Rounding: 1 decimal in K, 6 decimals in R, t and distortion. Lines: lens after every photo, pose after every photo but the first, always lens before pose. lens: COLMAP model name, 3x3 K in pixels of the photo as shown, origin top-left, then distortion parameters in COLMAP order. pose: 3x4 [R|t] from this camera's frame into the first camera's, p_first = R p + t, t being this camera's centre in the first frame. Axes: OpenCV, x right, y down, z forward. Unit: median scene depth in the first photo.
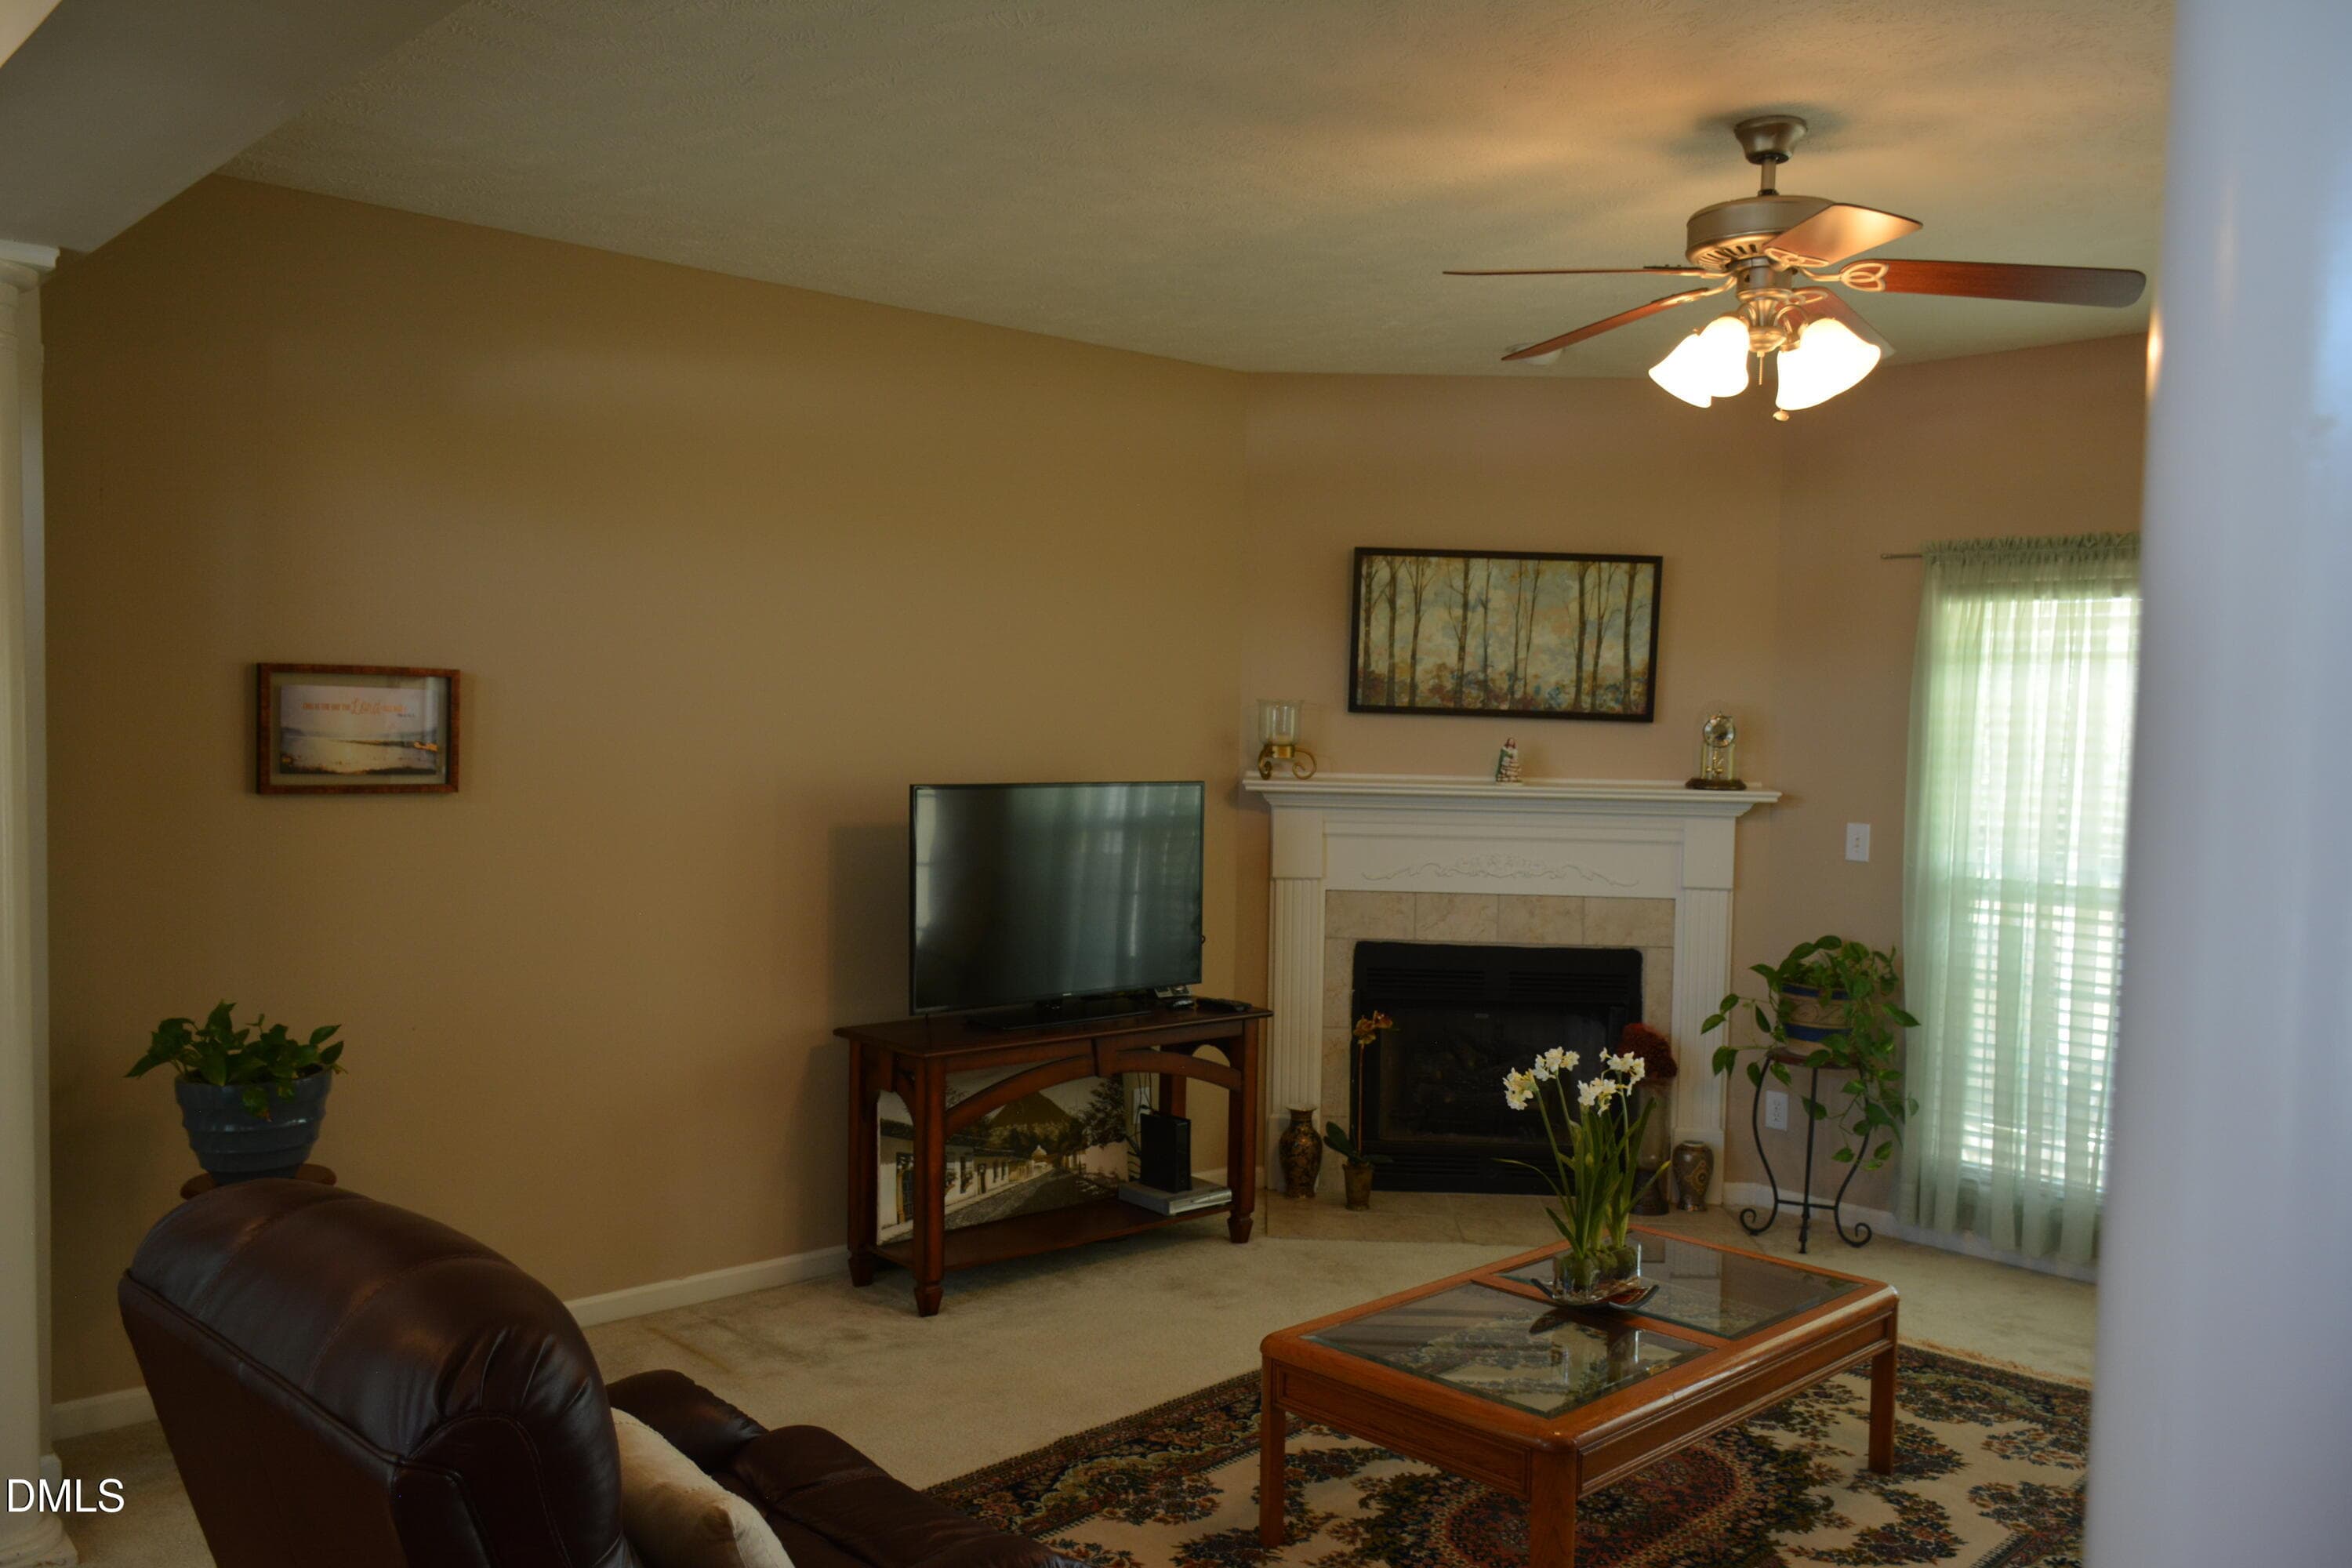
lens RADIAL K [[1834.6, 0, 1143.8], [0, 1834.6, 795.1], [0, 0, 1]] dist [0.005758, 0.003301]
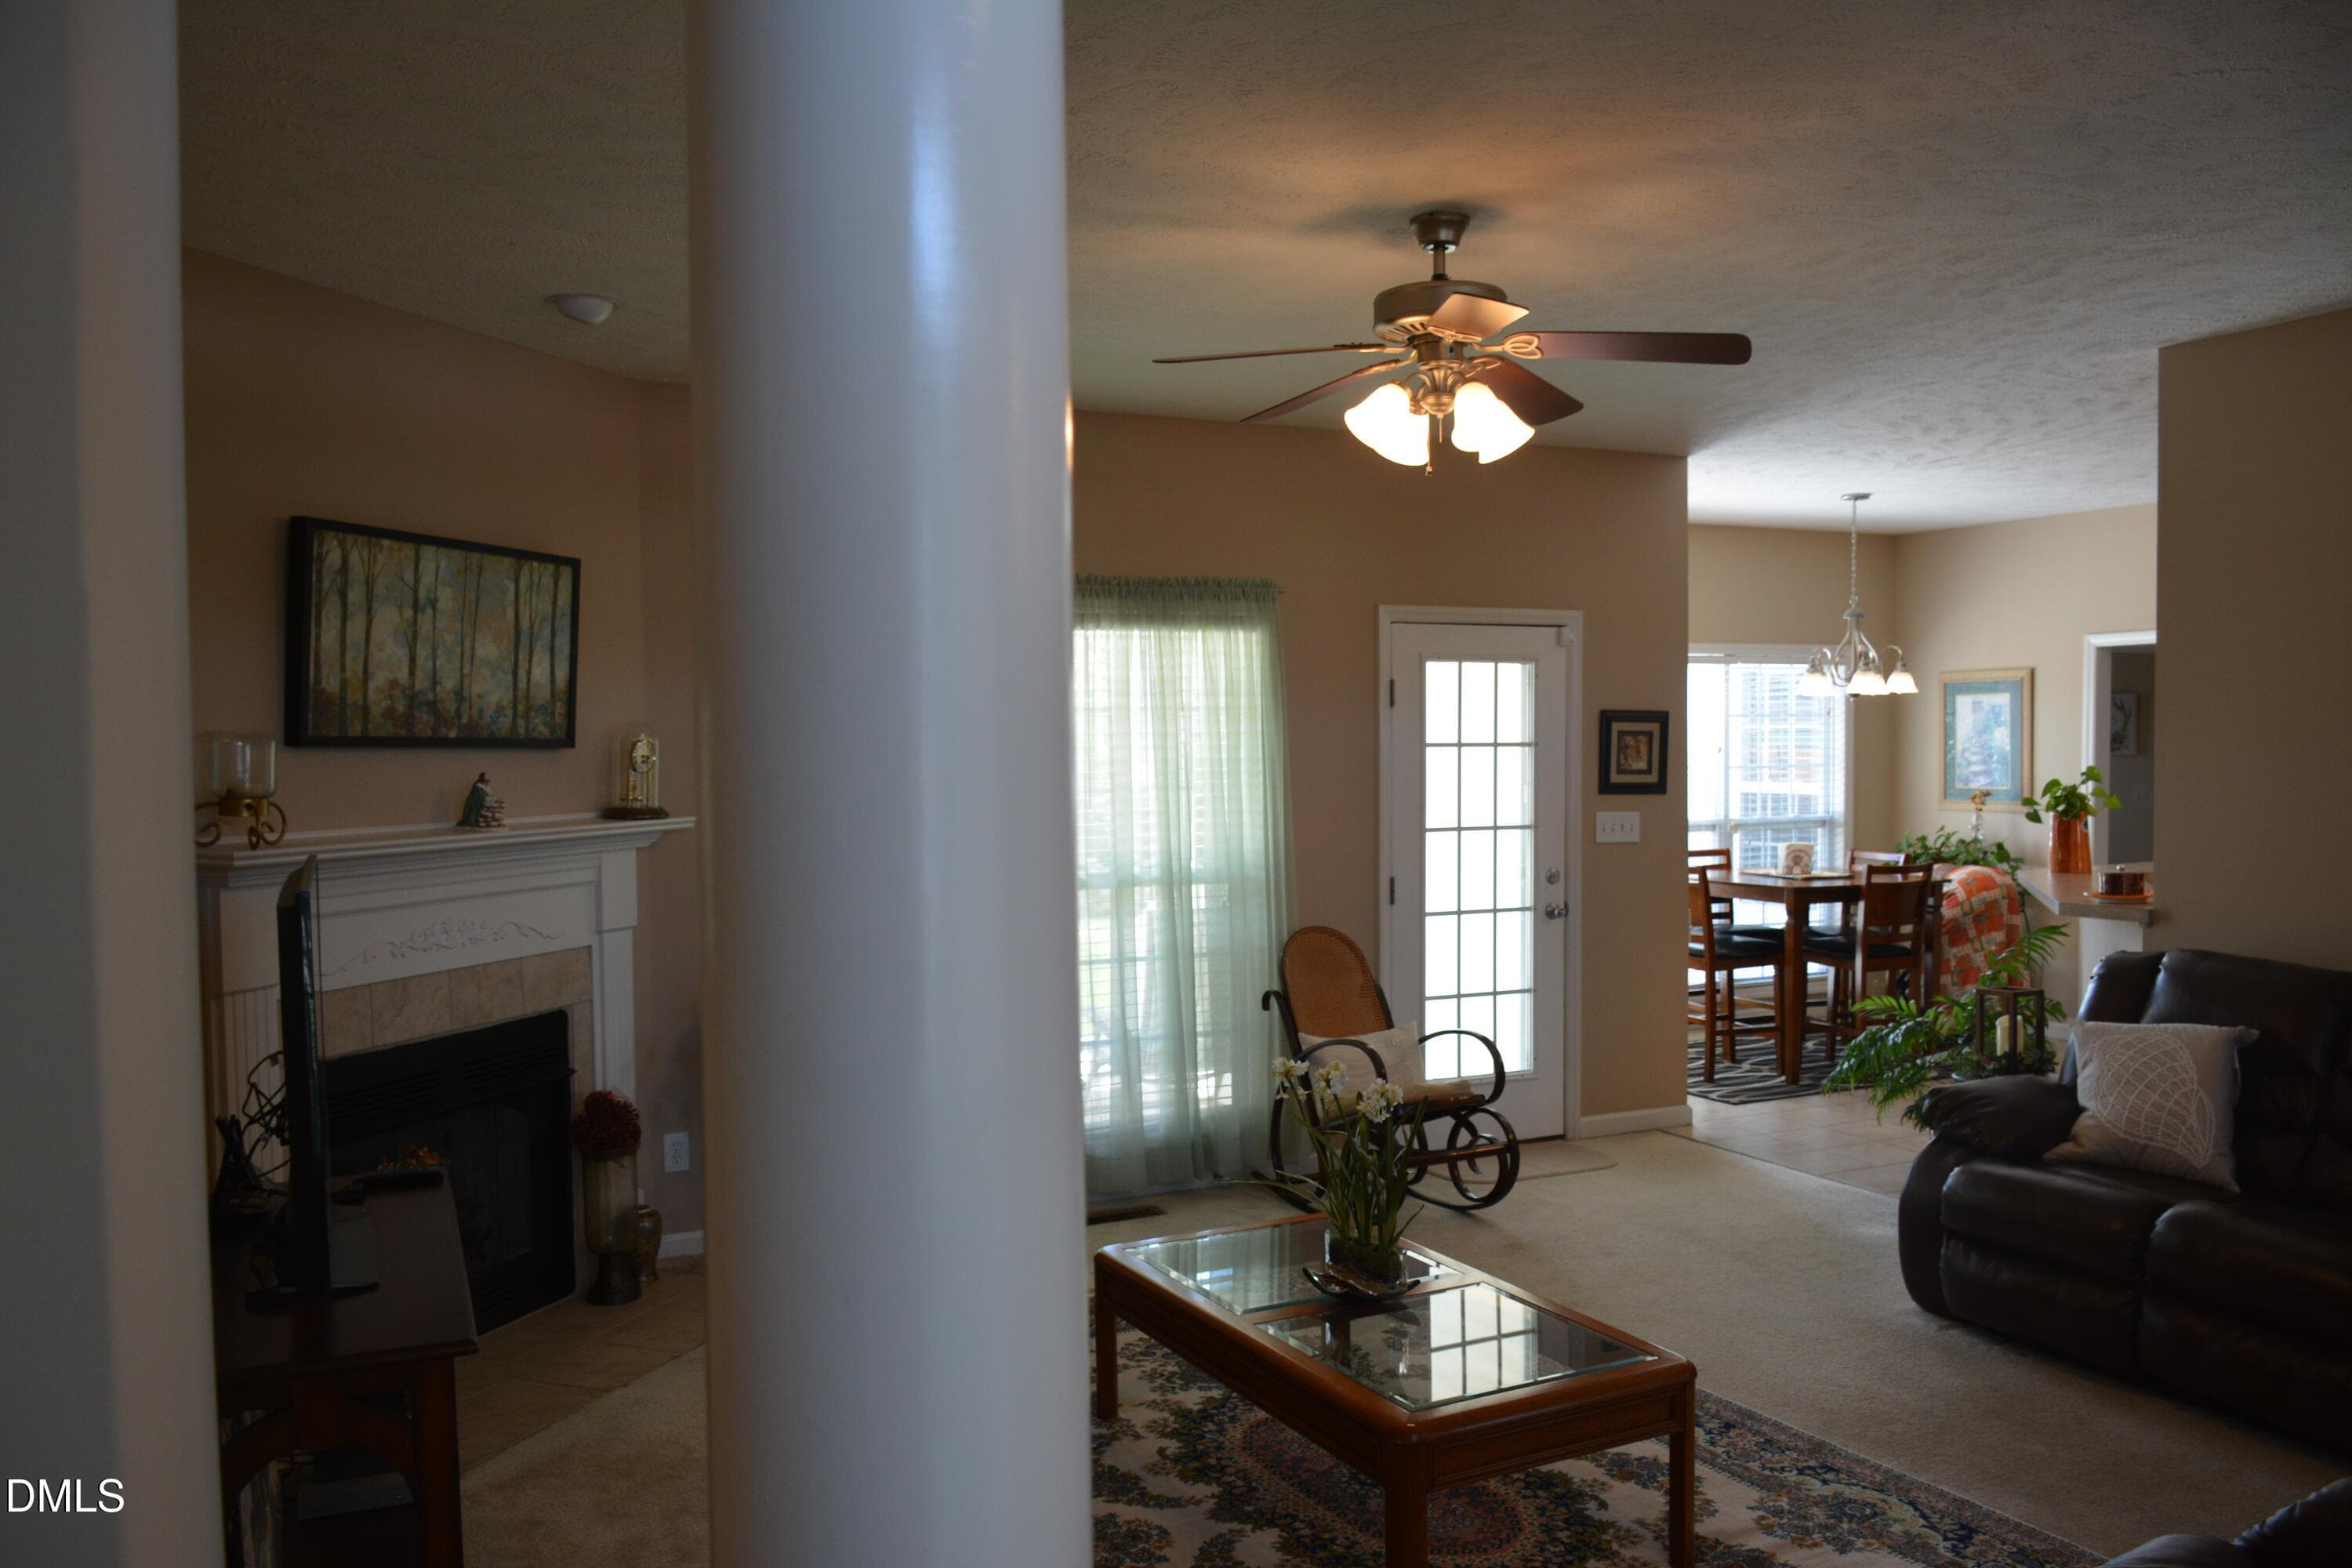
lens RADIAL K [[1834.6, 0, 1143.8], [0, 1834.6, 795.1], [0, 0, 1]] dist [0.005758, 0.003301]
pose [[0.306469, -0.054109, 0.950342, -0.472799], [0.064025, 0.997294, 0.036135, -0.031420], [-0.949725, 0.049771, 0.309104, 0.471191]]
